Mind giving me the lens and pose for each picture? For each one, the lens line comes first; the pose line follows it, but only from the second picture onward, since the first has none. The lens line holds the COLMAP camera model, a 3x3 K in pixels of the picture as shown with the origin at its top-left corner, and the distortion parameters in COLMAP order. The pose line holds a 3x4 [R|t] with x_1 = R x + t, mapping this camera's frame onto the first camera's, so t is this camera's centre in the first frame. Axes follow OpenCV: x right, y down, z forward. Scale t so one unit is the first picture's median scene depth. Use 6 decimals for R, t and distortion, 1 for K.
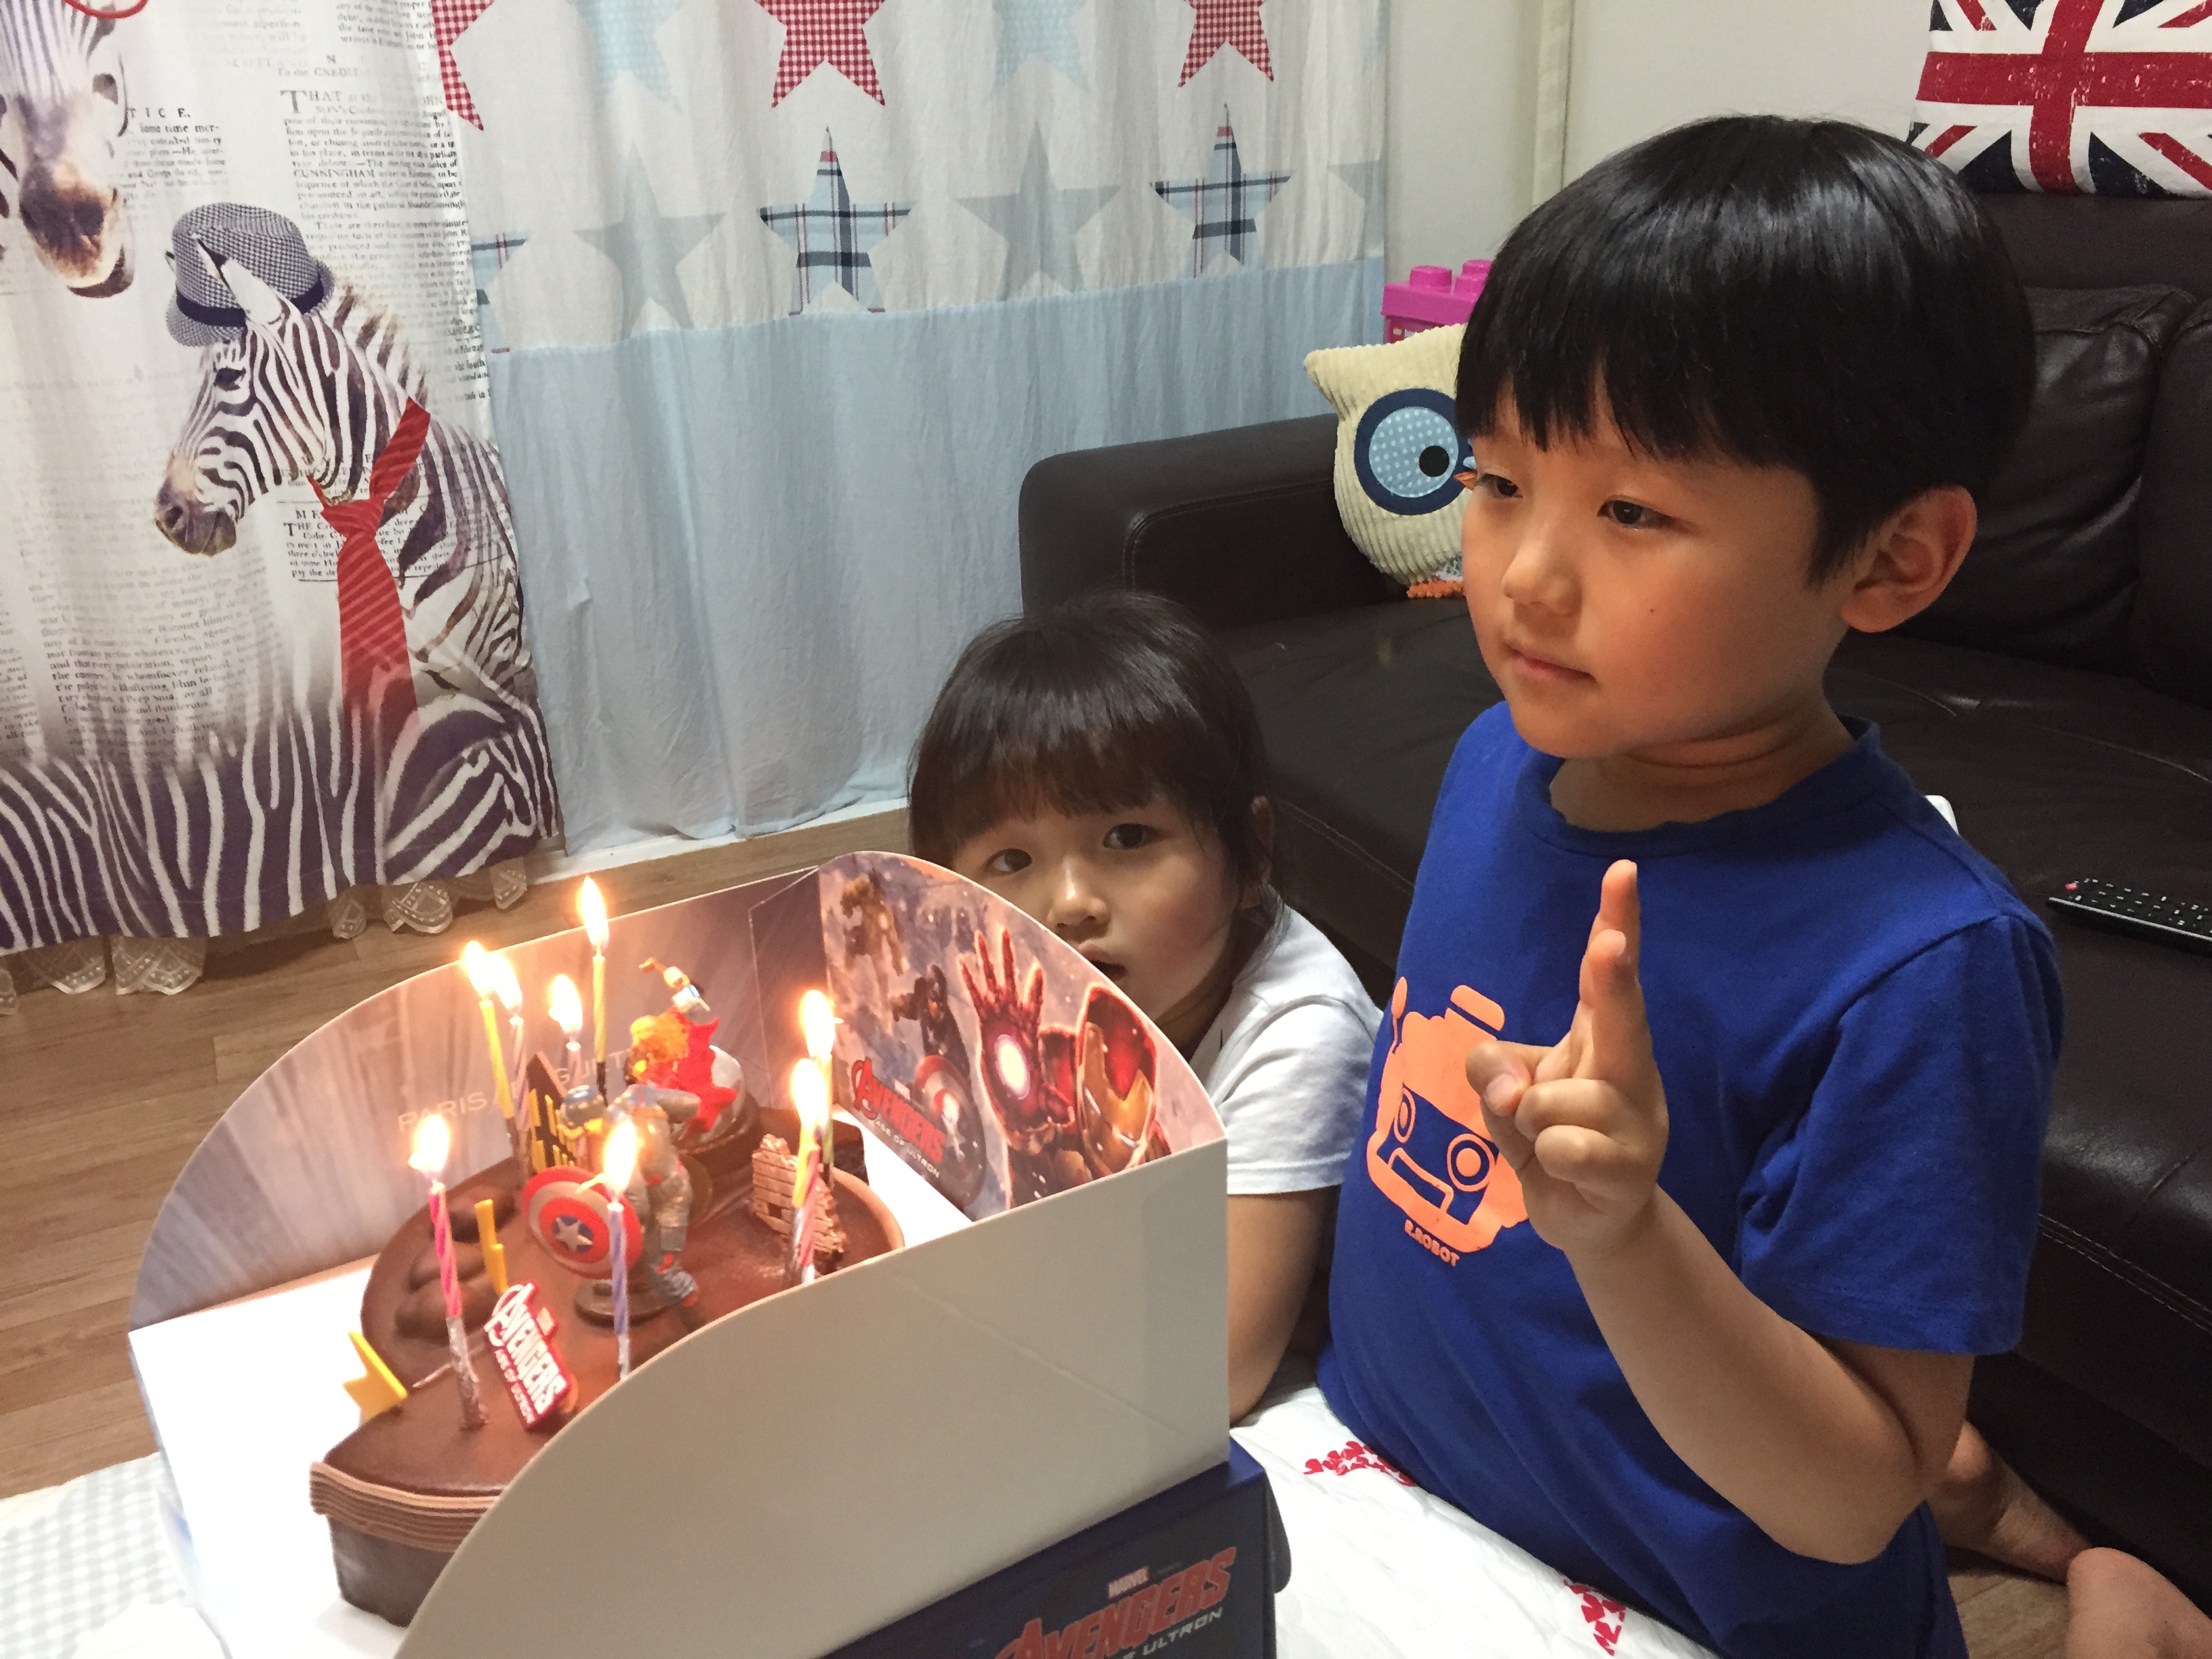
lens RADIAL K [[1897.8, 0, 1108.1], [0, 1897.8, 817.6], [0, 0, 1]] dist [0.088251, -0.115890]
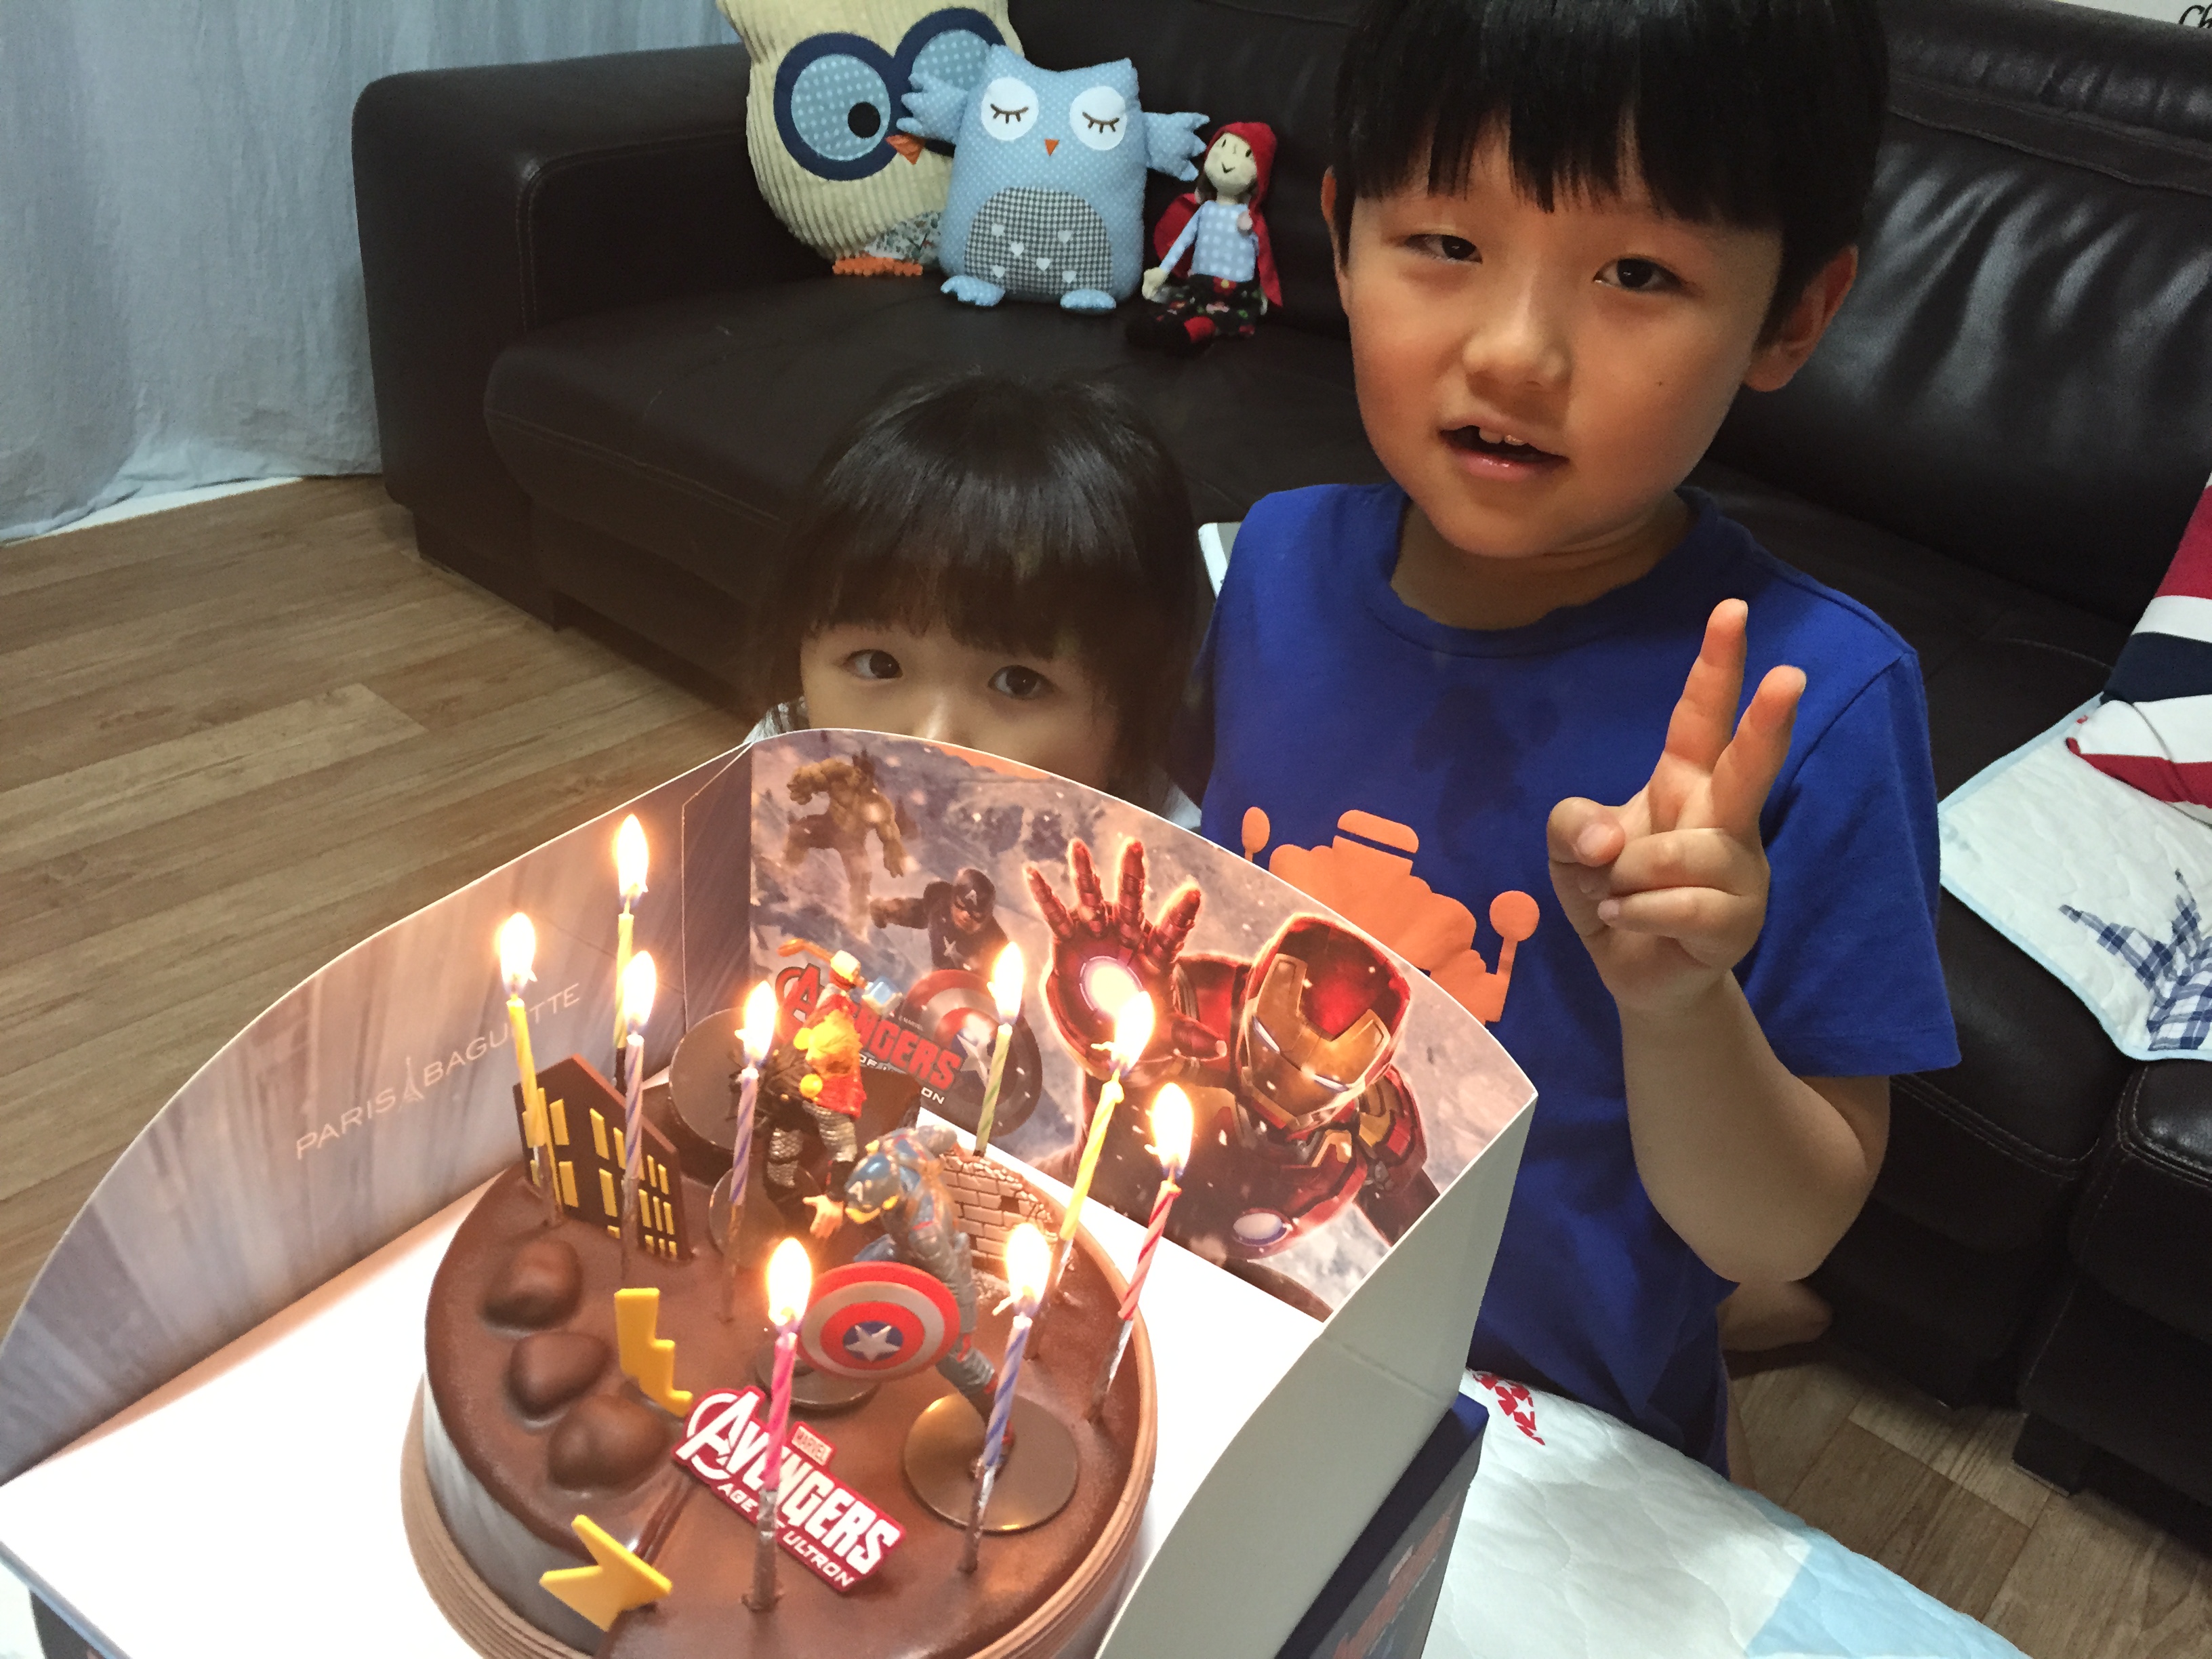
lens RADIAL K [[1907.7, 0, 1105.8], [0, 1907.7, 825.2], [0, 0, 1]] dist [0.083234, -0.114762]
pose [[0.915090, -0.081255, 0.394979, -0.113168], [0.005463, 0.981896, 0.189340, -0.030439], [-0.403213, -0.171105, 0.898967, 0.073034]]
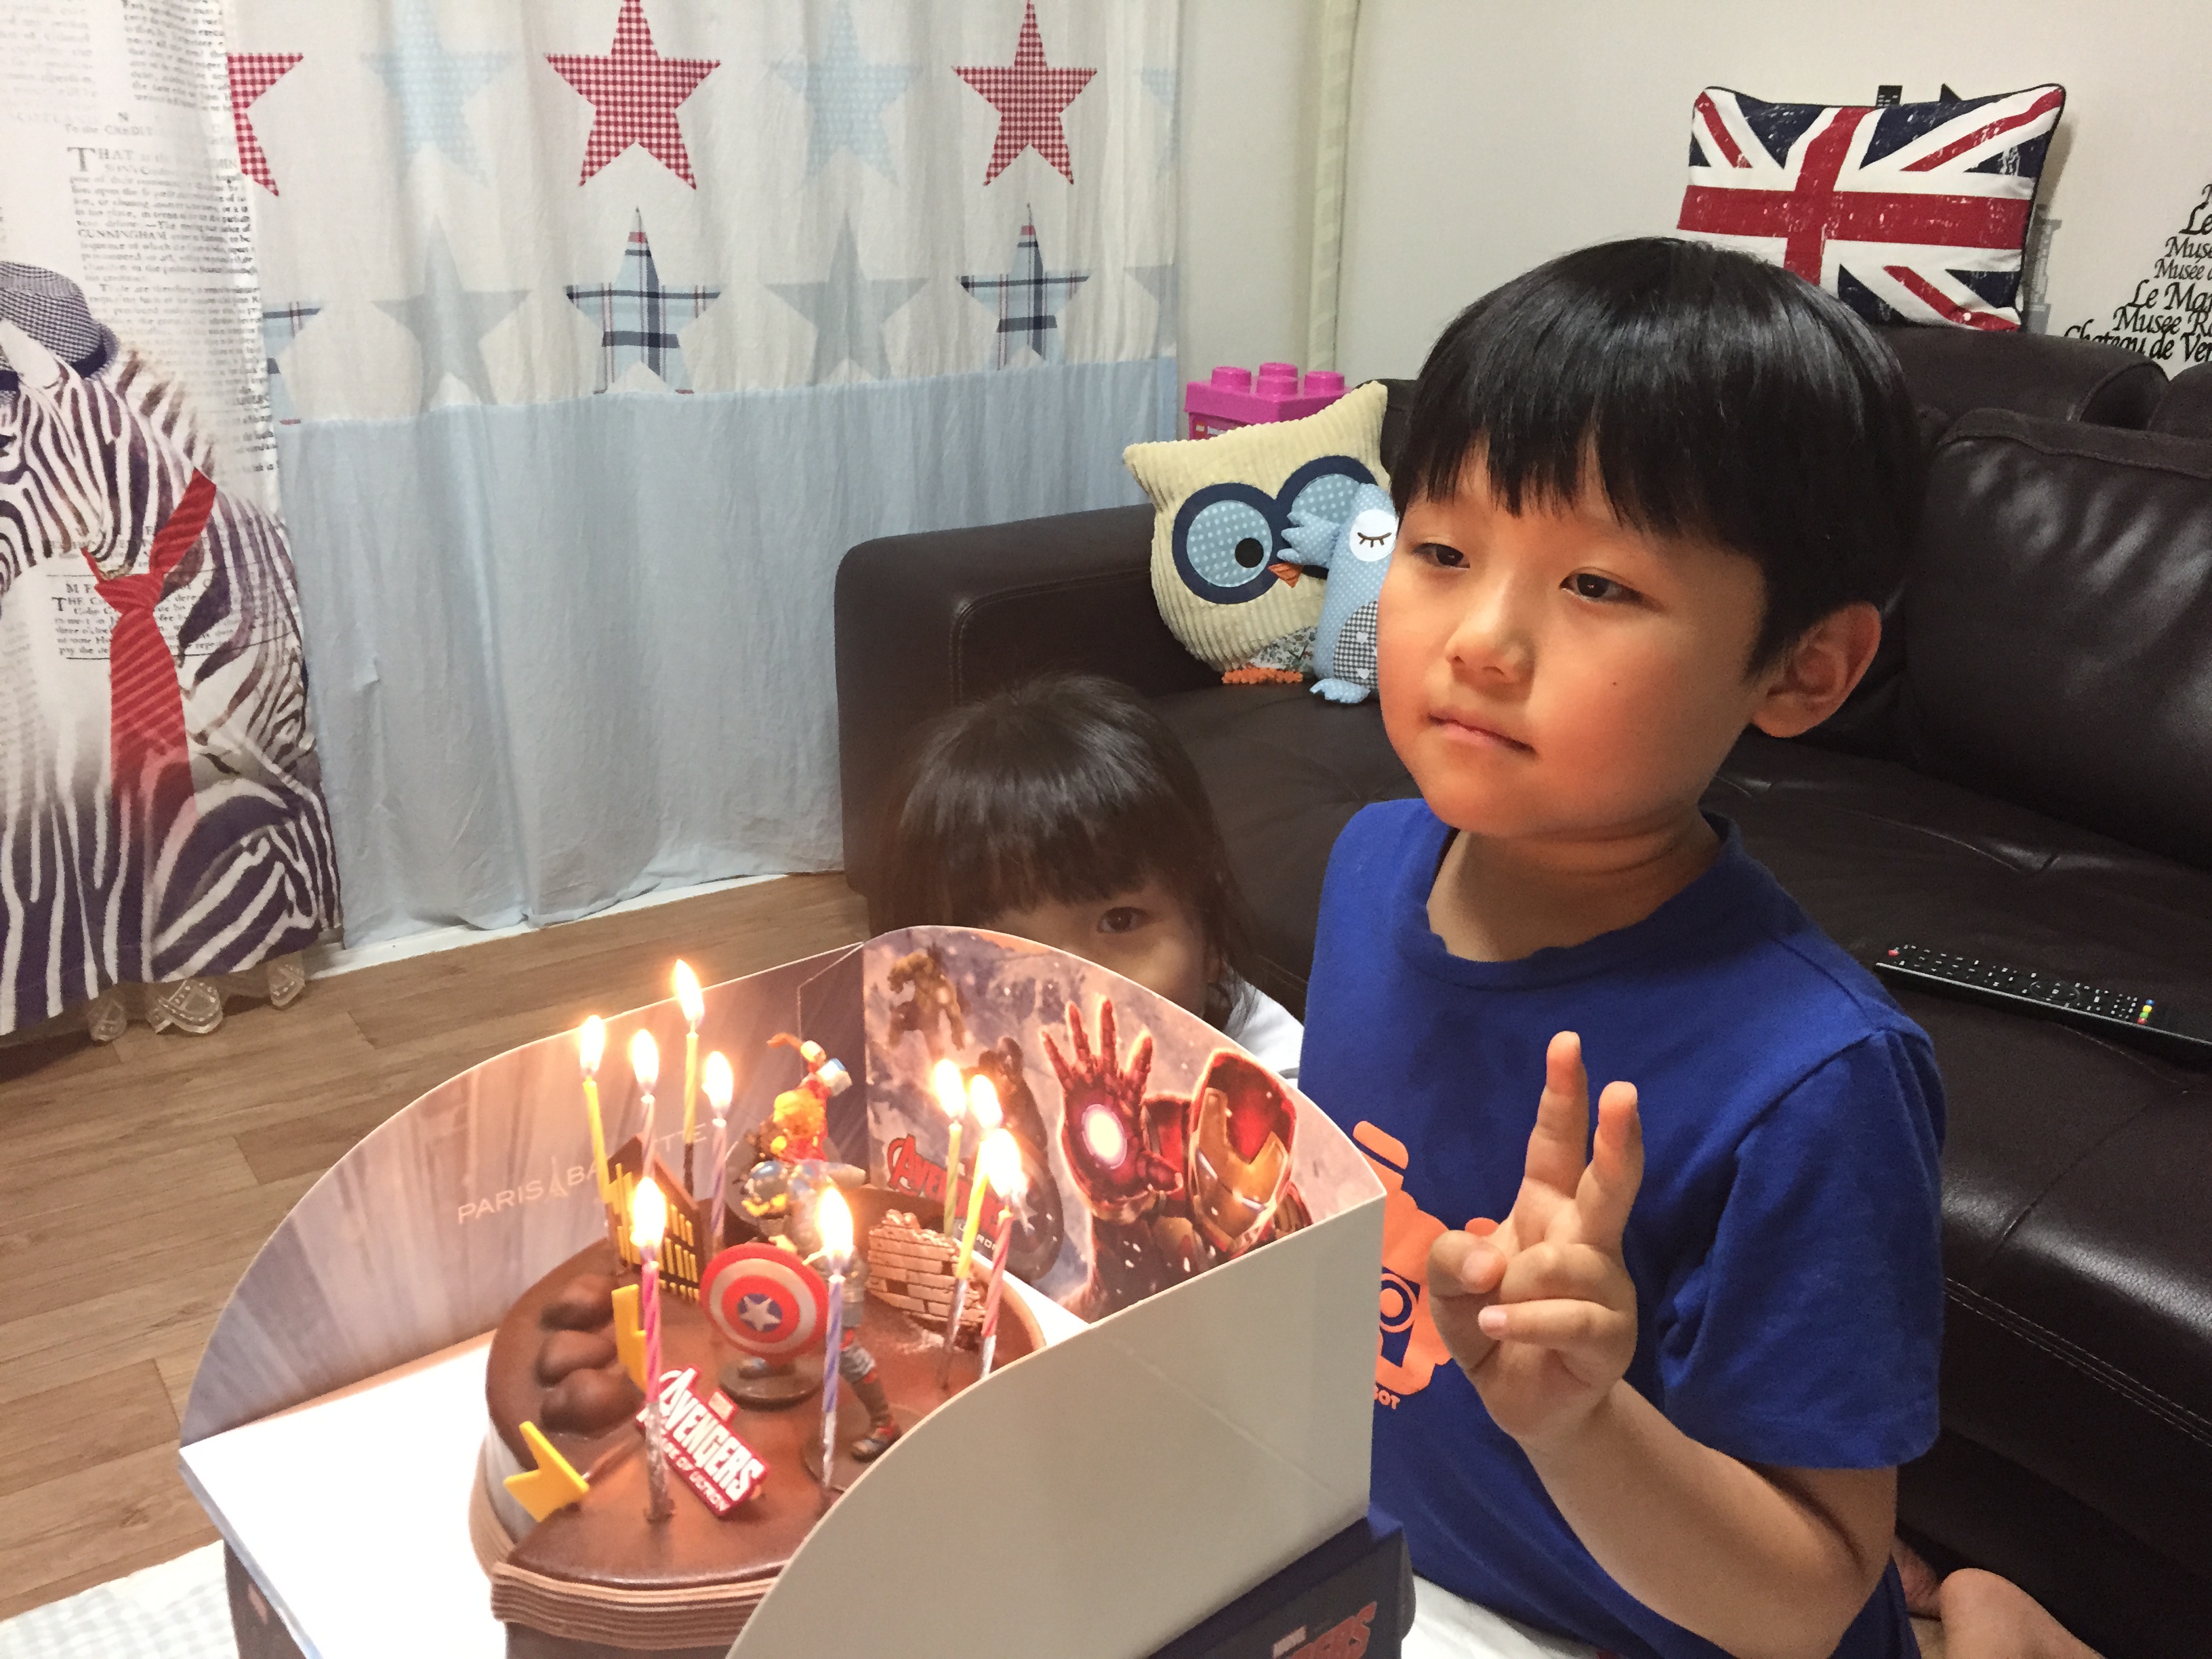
lens RADIAL K [[1897.8, 0, 1108.1], [0, 1897.8, 817.6], [0, 0, 1]] dist [0.088251, -0.115890]
pose [[0.989013, -0.004285, 0.147763, -0.058101], [0.011016, 0.998937, -0.044769, 0.002112], [-0.147414, 0.045904, 0.988009, -0.002076]]
